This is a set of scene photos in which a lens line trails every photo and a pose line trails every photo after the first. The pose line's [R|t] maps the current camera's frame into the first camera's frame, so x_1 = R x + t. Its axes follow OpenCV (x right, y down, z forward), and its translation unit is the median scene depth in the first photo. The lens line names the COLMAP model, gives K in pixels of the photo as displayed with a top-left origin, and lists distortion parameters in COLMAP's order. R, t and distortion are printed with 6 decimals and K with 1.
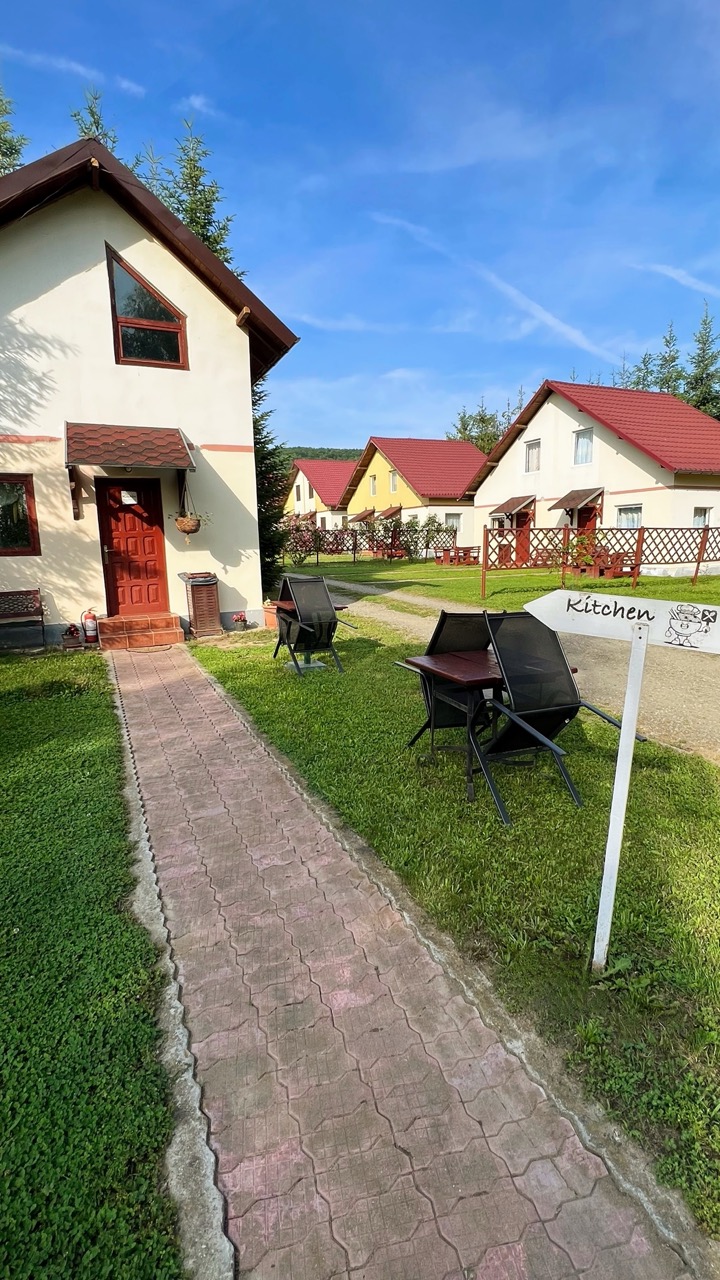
lens RADIAL K [[586.7, 0, 365.7], [0, 586.7, 640.6], [0, 0, 1]] dist [0.002544, 0.000871]
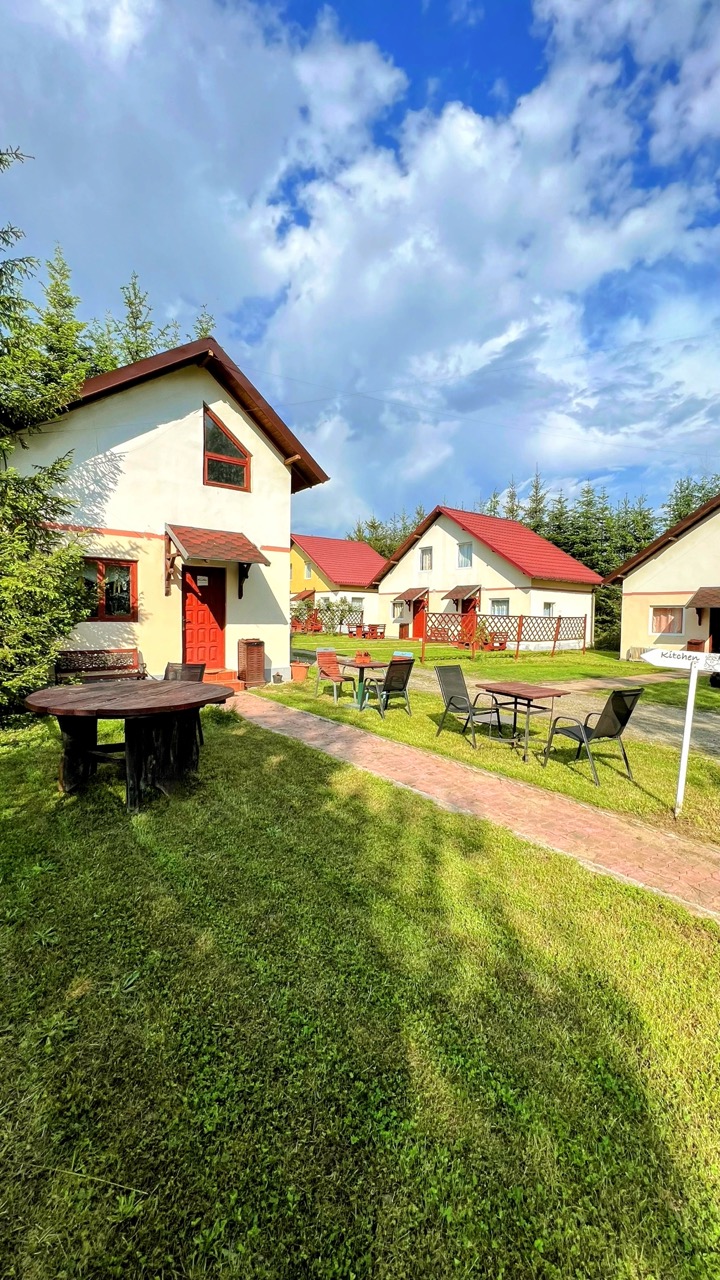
lens RADIAL K [[511.7, 0, 361.2], [0, 511.7, 641.8], [0, 0, 1]] dist [-0.000471, 0.000126]
pose [[0.972887, 0.025217, 0.229901, -0.327400], [0.002717, 0.992723, -0.120387, 0.032773], [-0.231264, 0.117748, 0.965739, -0.181402]]
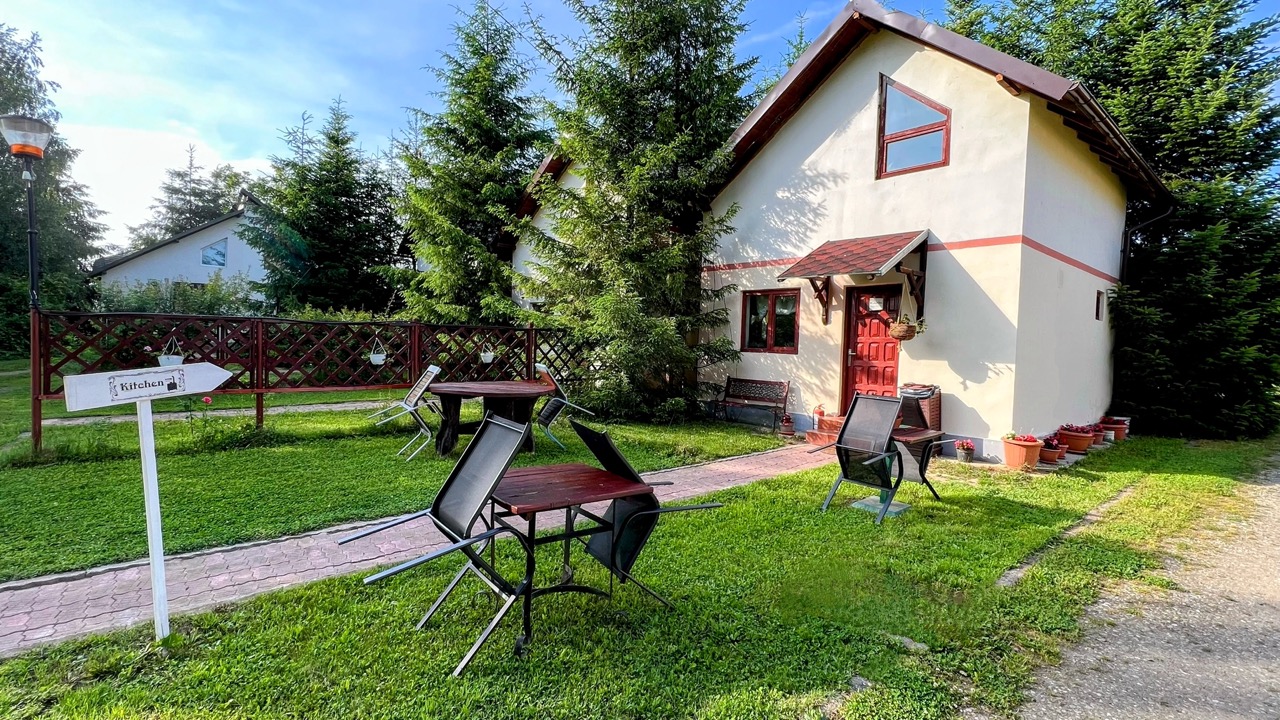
lens RADIAL K [[586.7, 0, 653.3], [0, 586.7, 360.2], [0, 0, 1]] dist [0.002544, 0.000871]
pose [[0.282620, 0.063027, -0.957159, 0.478818], [-0.204104, 0.978940, 0.004195, -0.076638], [0.937266, 0.194174, 0.289532, 0.376990]]
